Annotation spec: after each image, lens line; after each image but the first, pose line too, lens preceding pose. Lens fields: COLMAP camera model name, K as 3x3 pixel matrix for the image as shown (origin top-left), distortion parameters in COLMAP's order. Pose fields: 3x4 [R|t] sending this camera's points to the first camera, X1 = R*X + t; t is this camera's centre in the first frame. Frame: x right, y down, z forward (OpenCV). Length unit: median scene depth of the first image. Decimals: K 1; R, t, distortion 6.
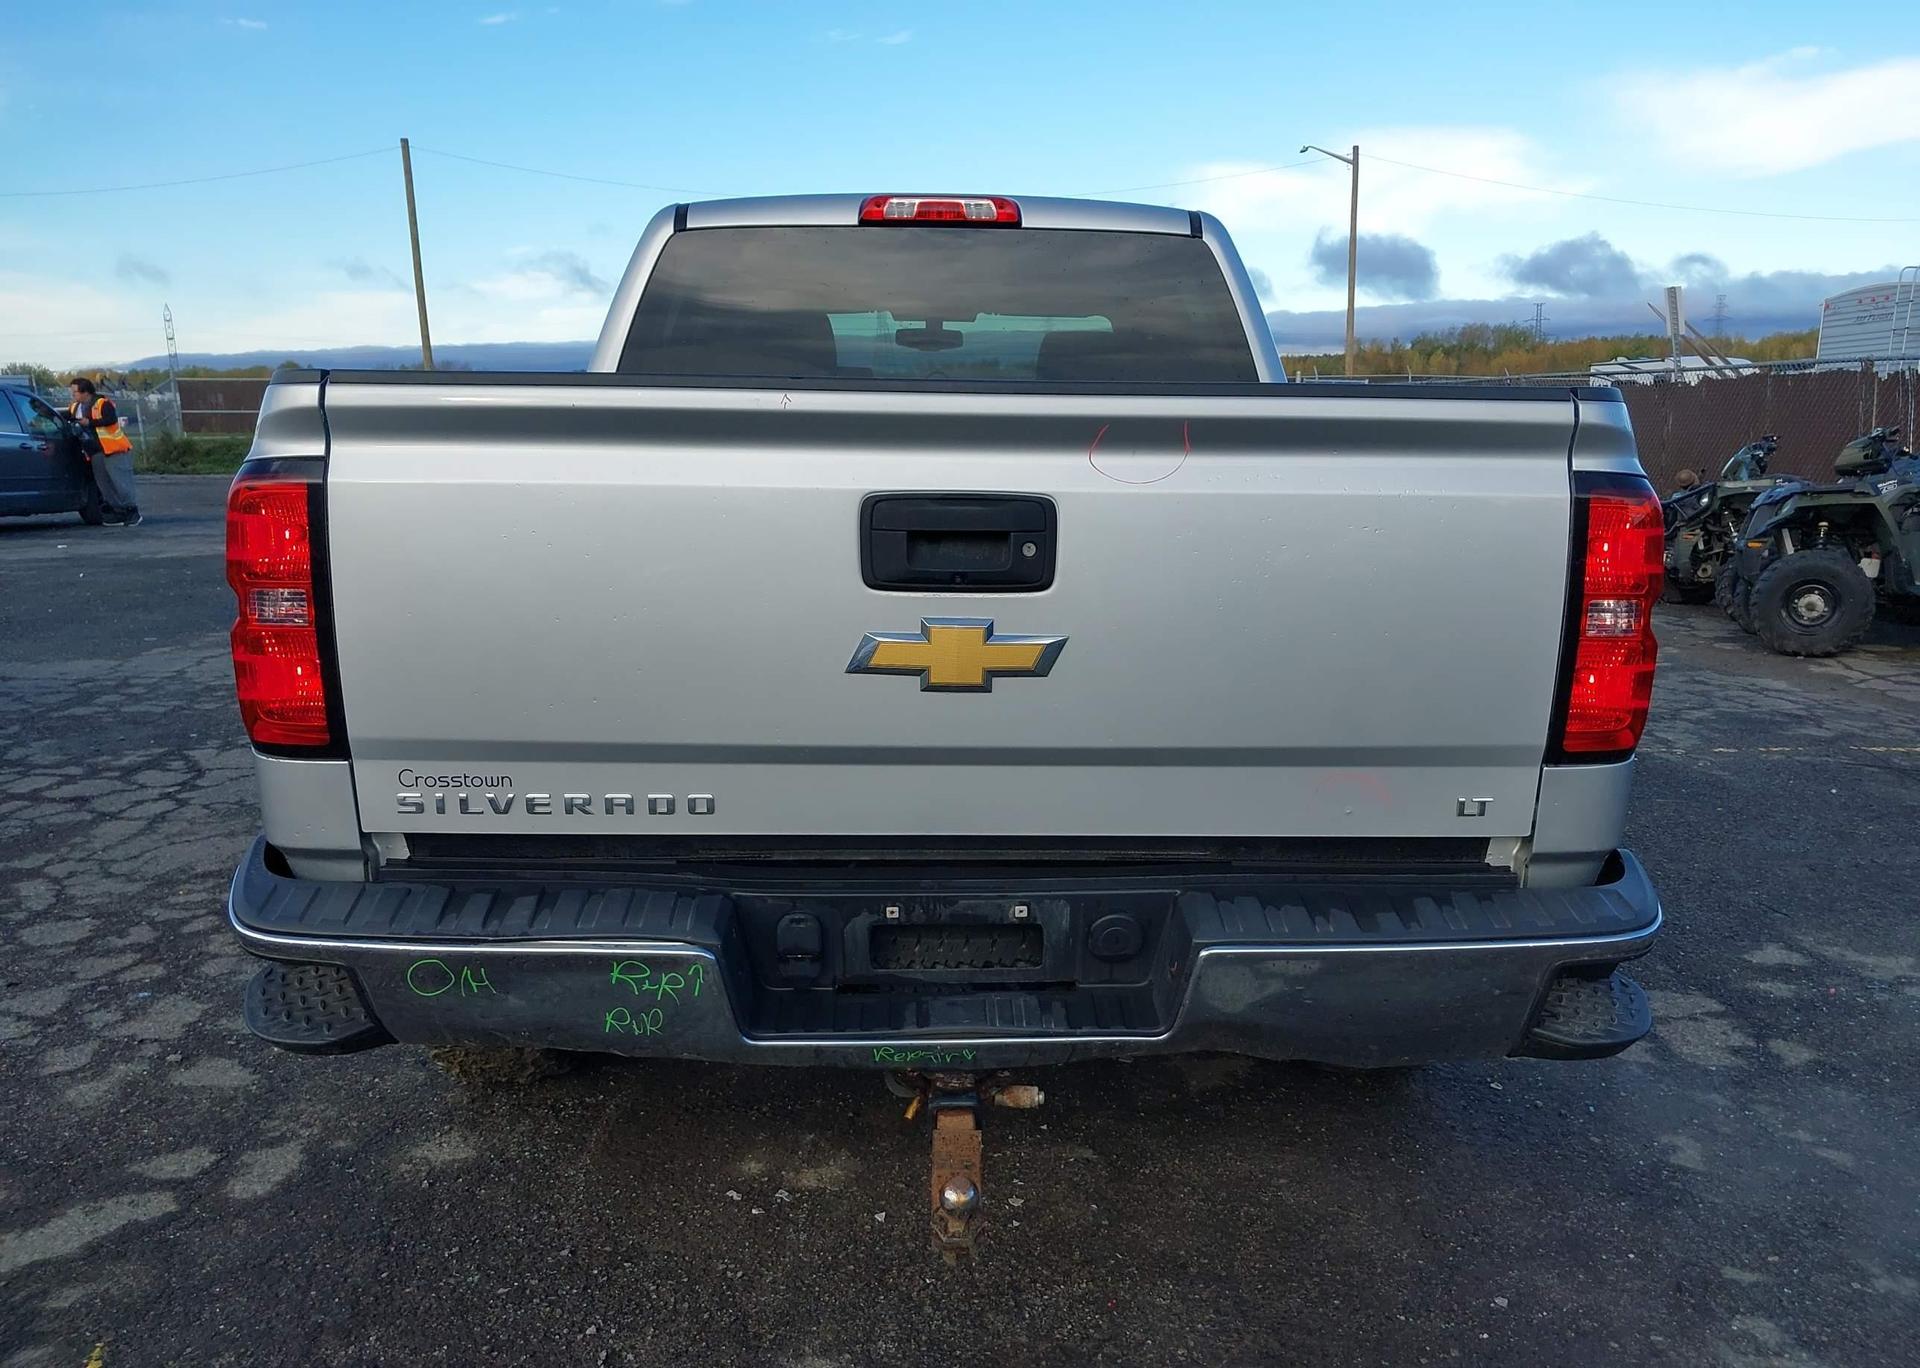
lens RADIAL K [[1548.4, 0, 960.0], [0, 1548.4, 684.0], [0, 0, 1]] dist [-0.011514, -0.010728]
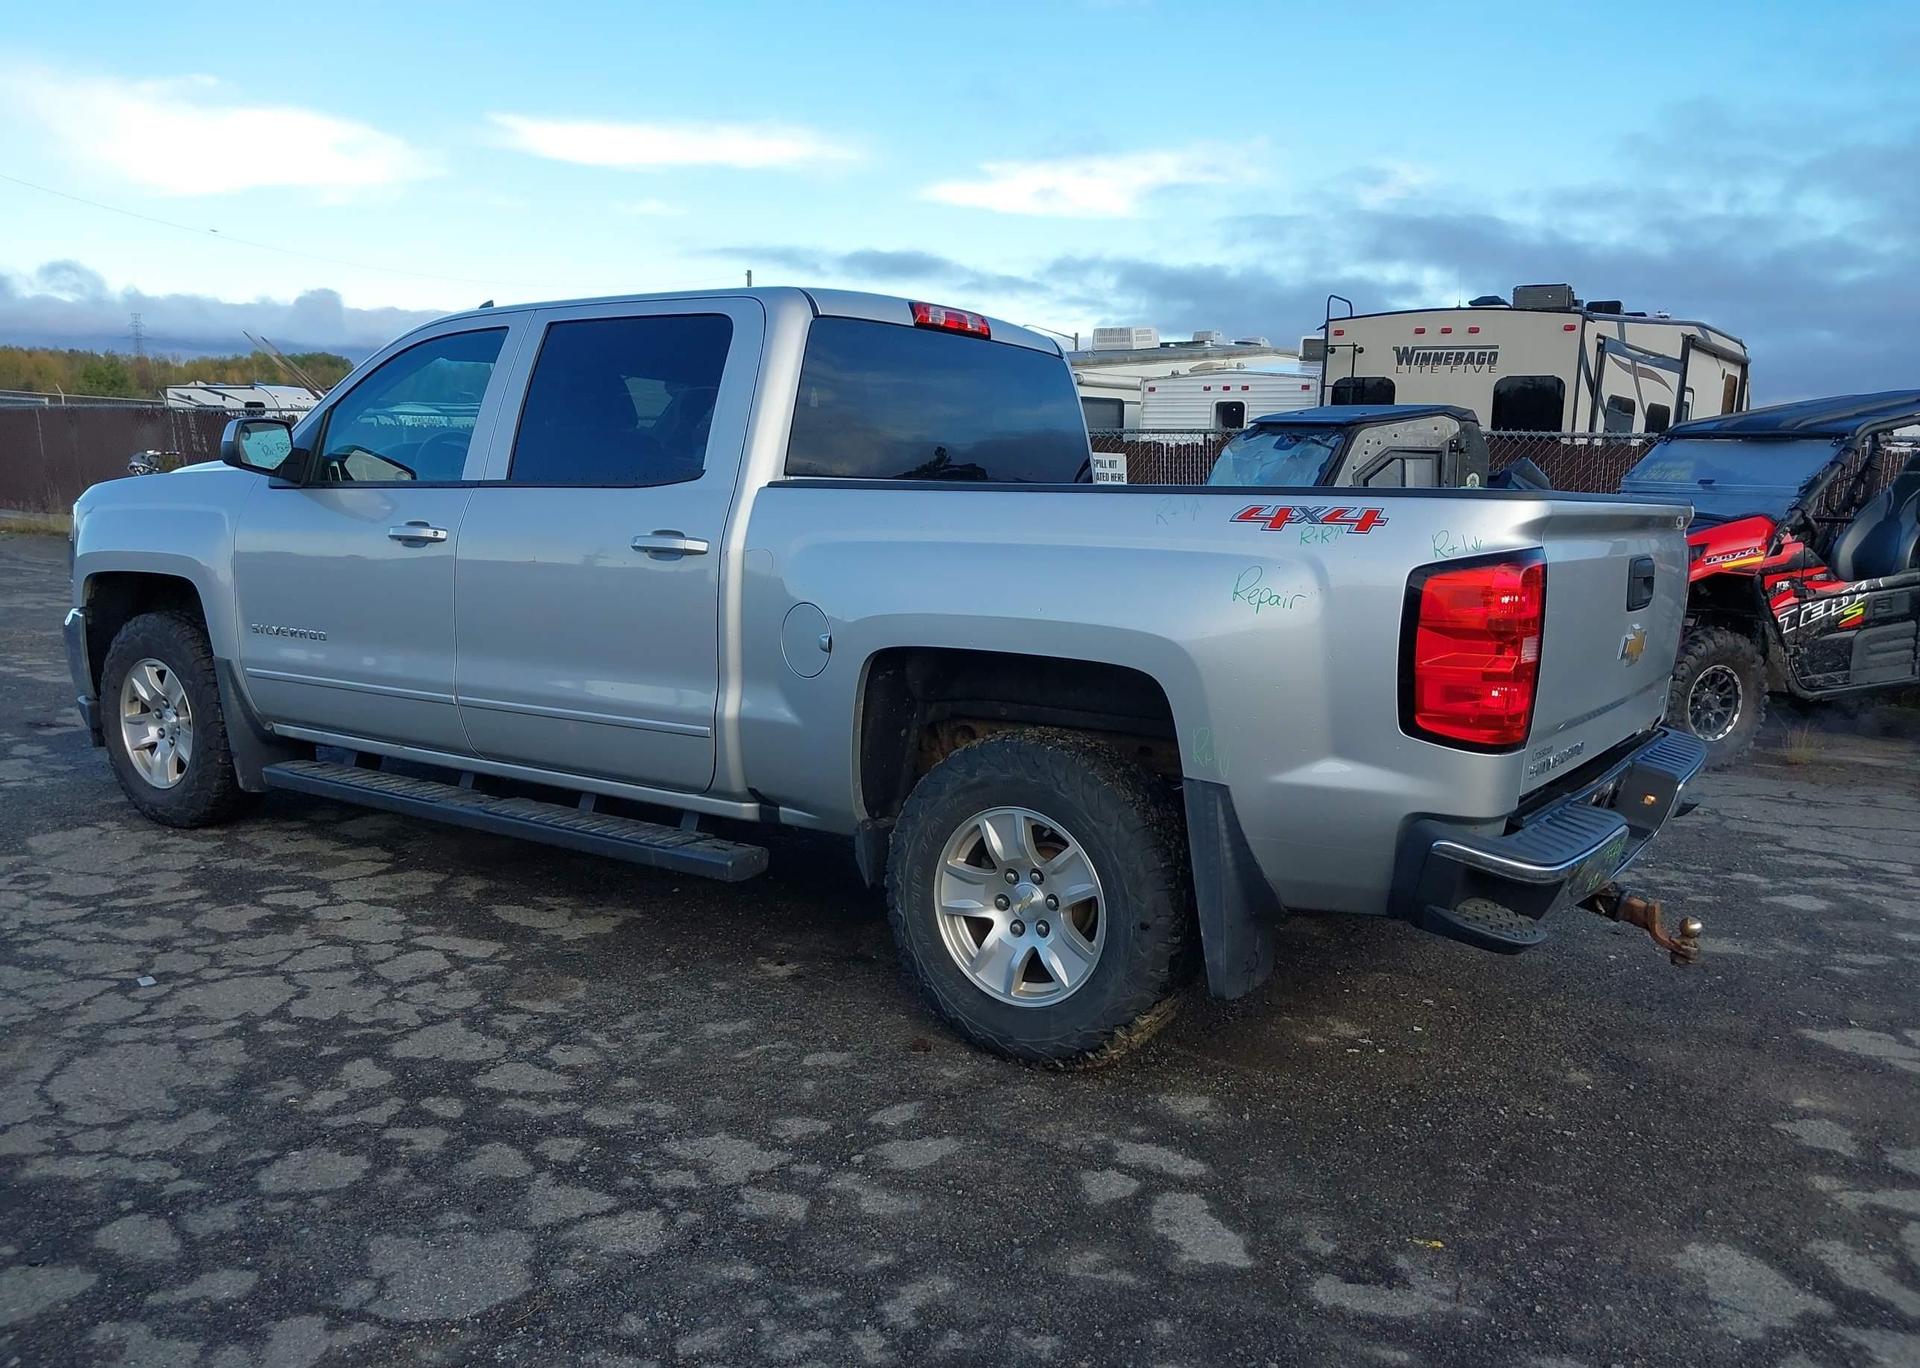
lens RADIAL K [[1559.8, 0, 981.1], [0, 1559.8, 681.2], [0, 0, 1]] dist [0.044492, -0.062887]
pose [[0.572321, -0.094722, 0.814540, -1.394279], [0.108762, 0.993299, 0.039090, -0.095841], [-0.812785, 0.066220, 0.578788, 0.392817]]
